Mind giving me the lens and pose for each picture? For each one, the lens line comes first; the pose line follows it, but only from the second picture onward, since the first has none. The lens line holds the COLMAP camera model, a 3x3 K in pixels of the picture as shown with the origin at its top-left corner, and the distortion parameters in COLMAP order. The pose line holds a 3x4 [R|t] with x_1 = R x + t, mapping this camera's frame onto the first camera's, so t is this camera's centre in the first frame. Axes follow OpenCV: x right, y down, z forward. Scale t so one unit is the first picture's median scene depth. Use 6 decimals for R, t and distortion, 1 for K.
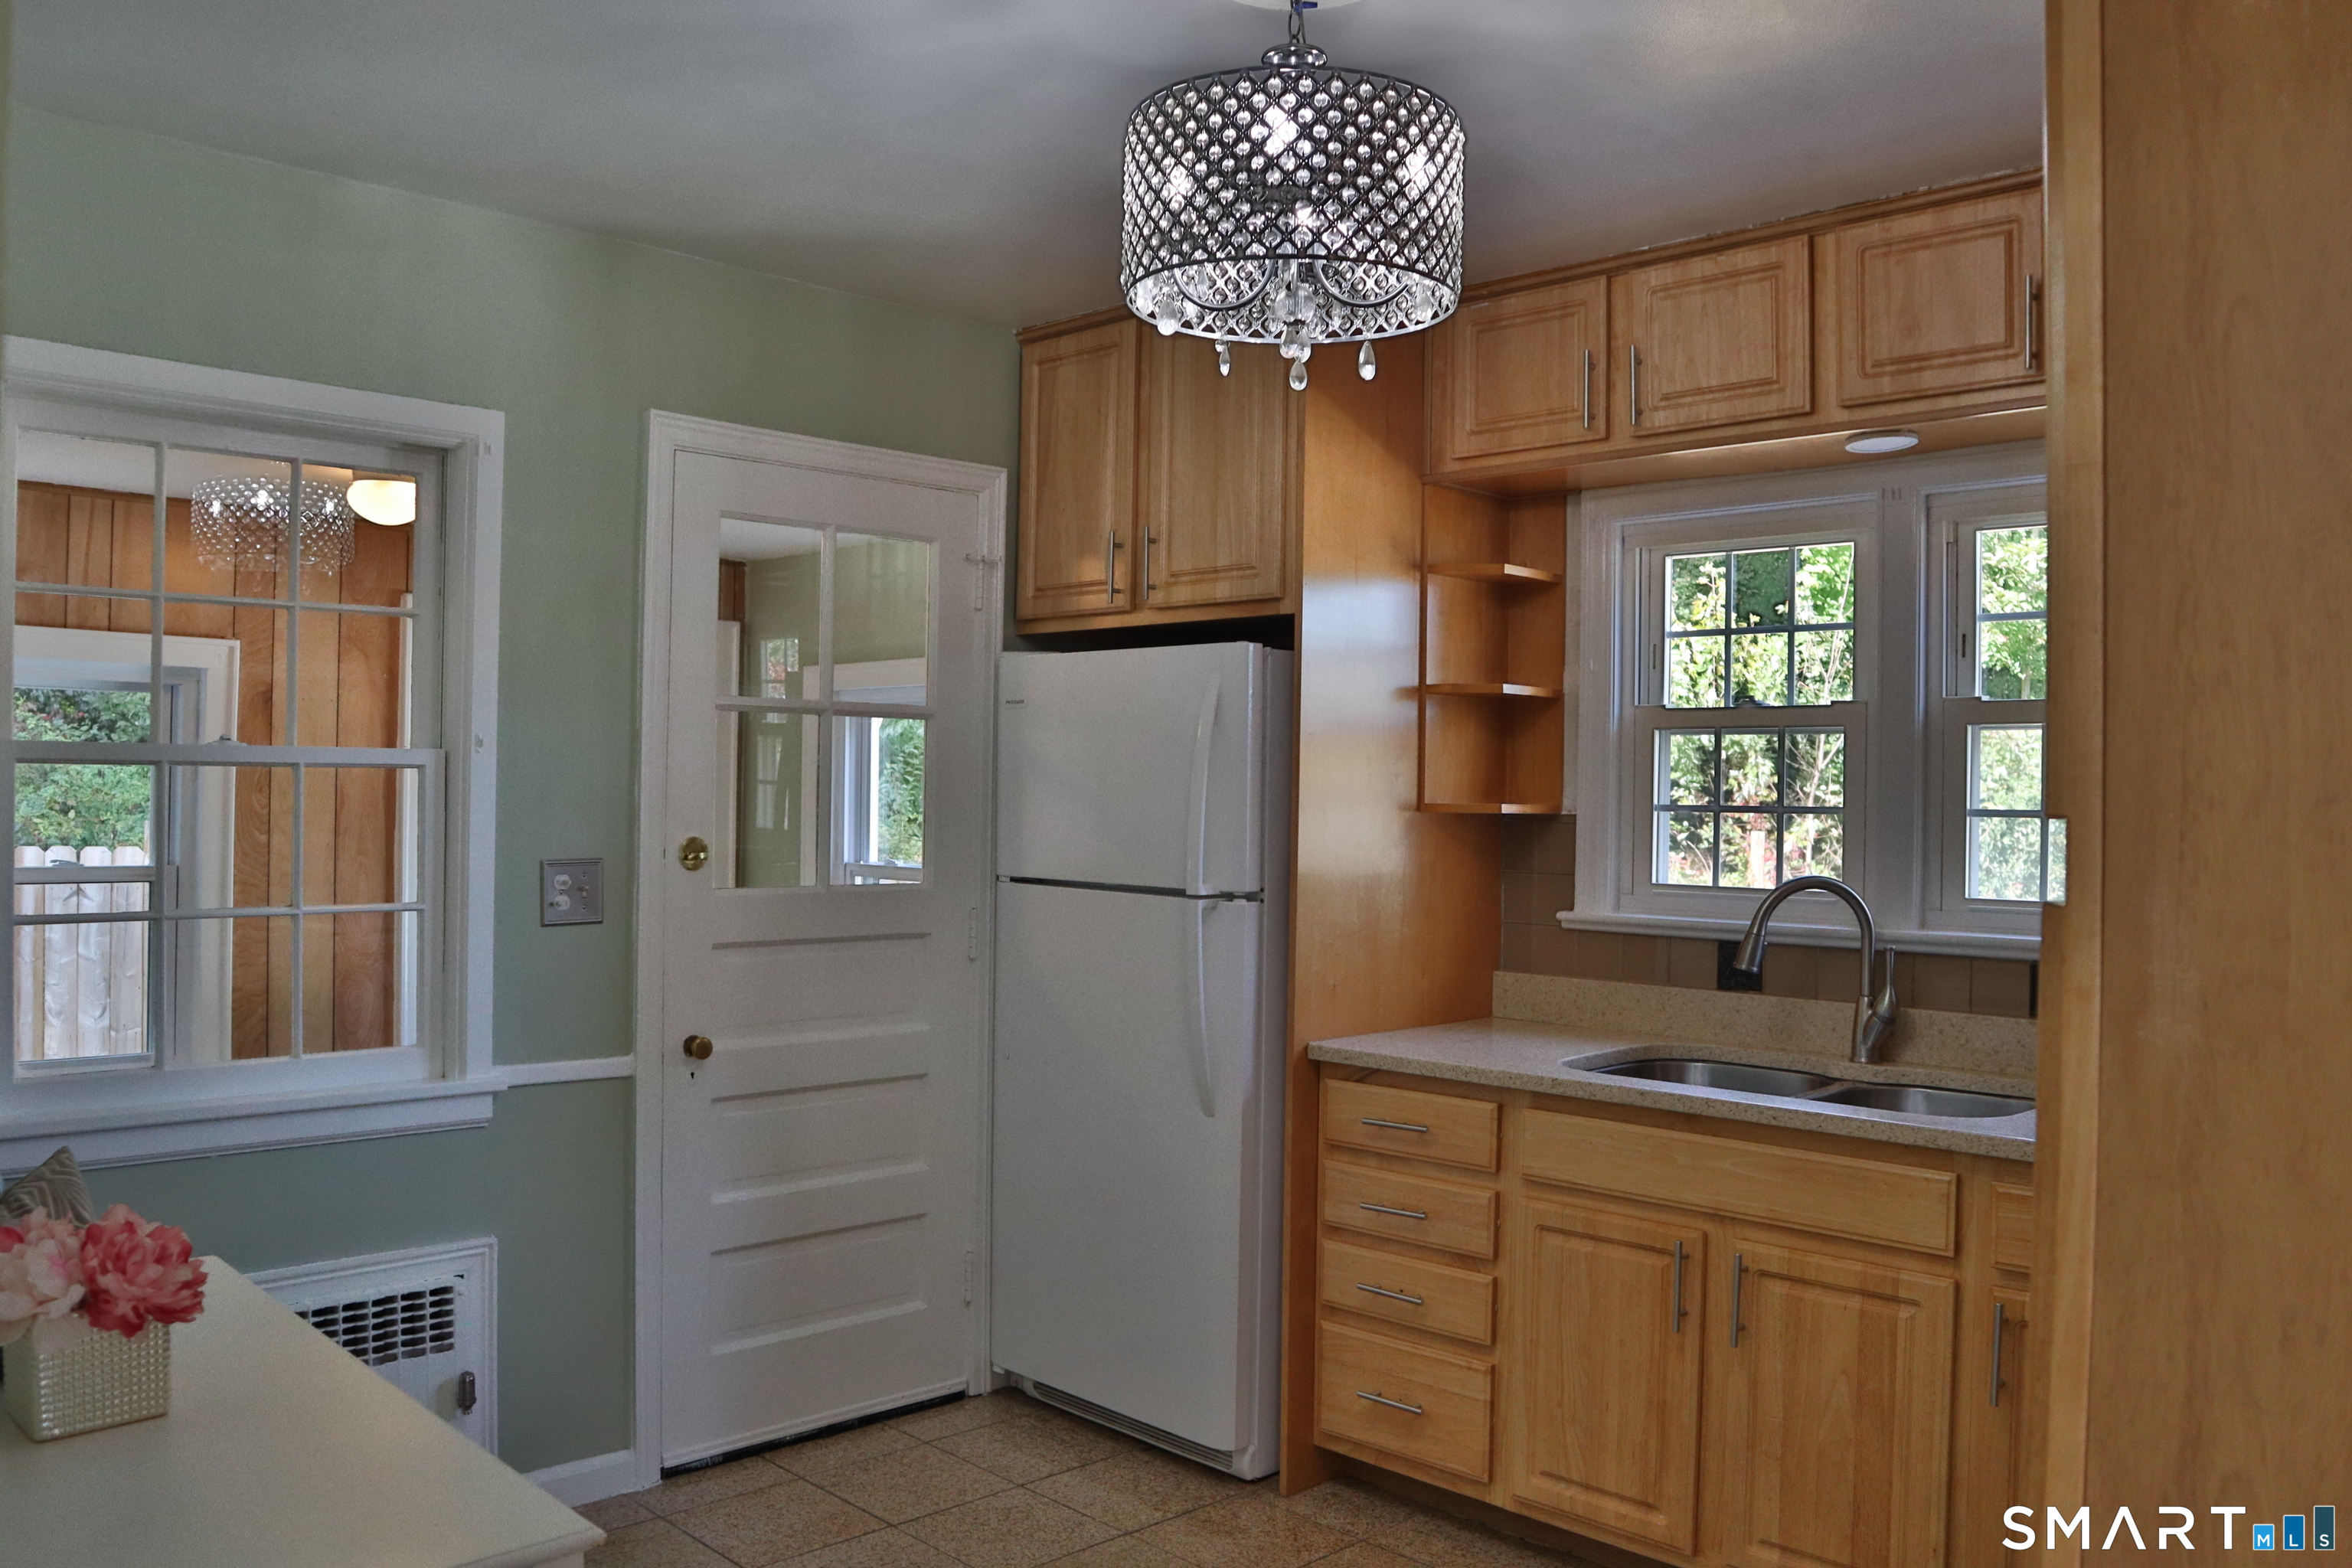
lens RADIAL K [[1857.4, 0, 1178.9], [0, 1857.4, 788.7], [0, 0, 1]] dist [-0.074975, 0.007497]
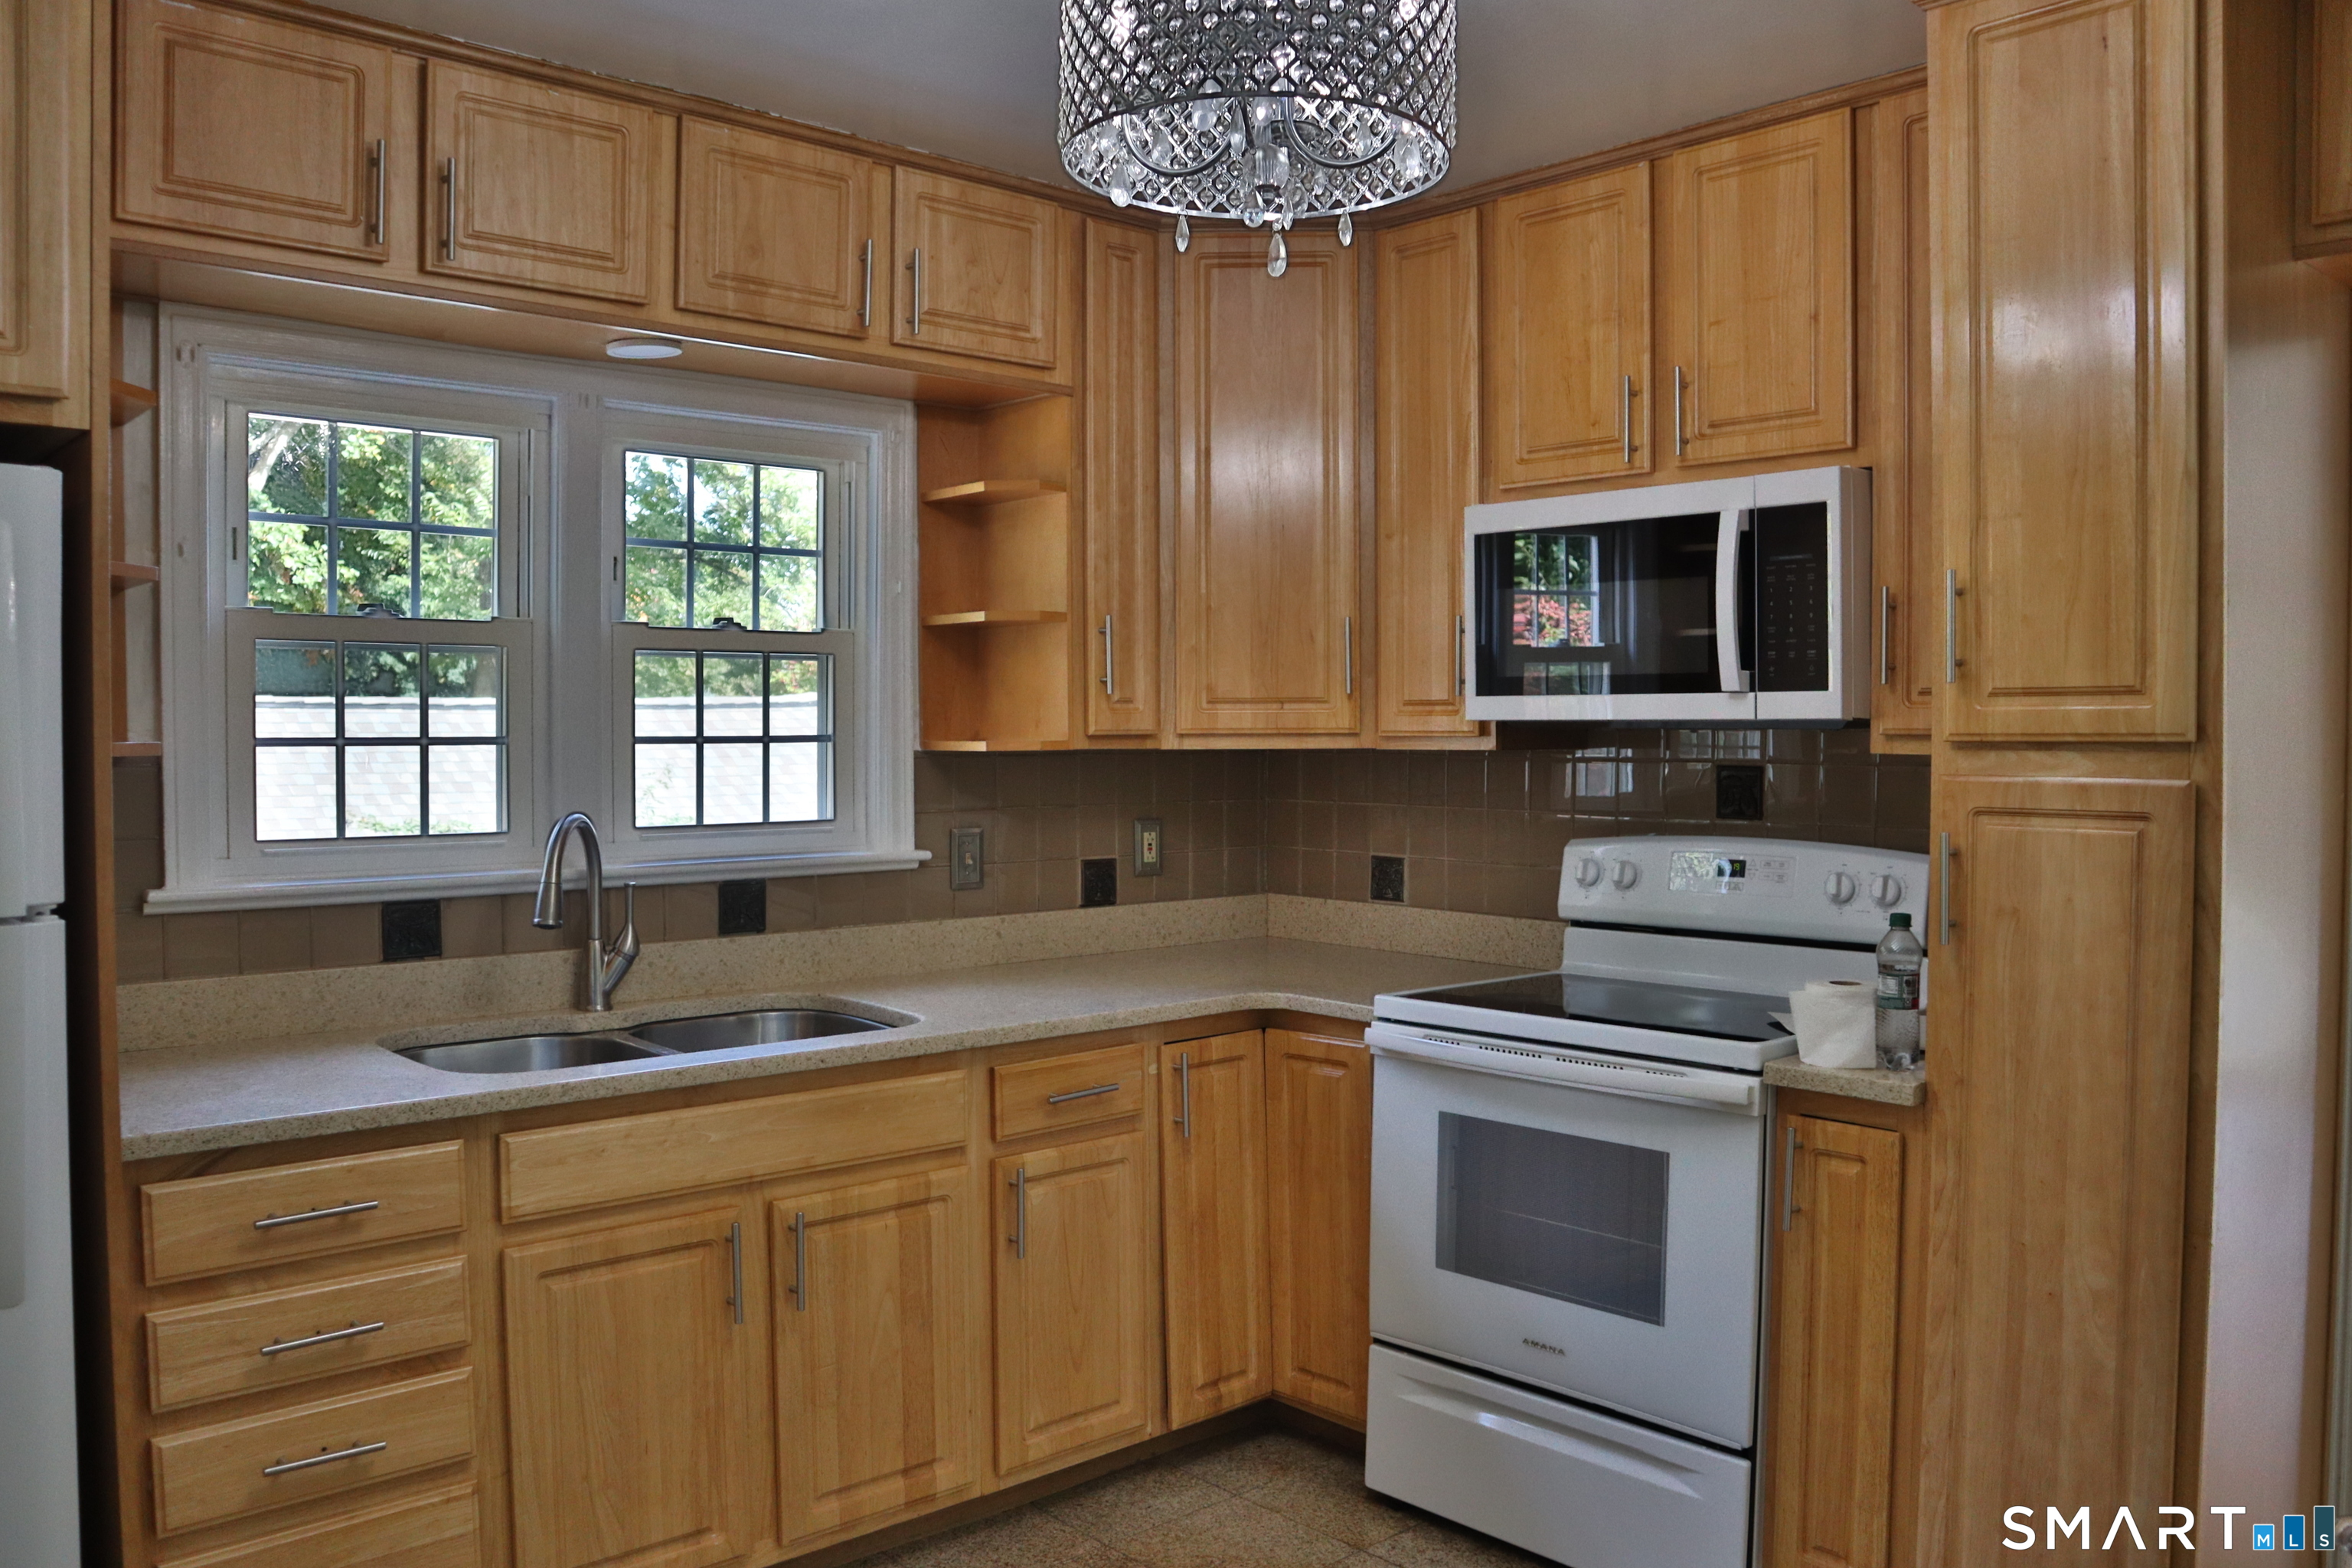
lens RADIAL K [[1857.4, 0, 1177.9], [0, 1857.4, 787.9], [0, 0, 1]] dist [-0.074975, 0.007497]
pose [[0.042794, -0.046132, 0.998018, -0.568034], [-0.004605, 0.998914, 0.046371, -0.008777], [-0.999073, -0.006580, 0.042535, 0.697848]]
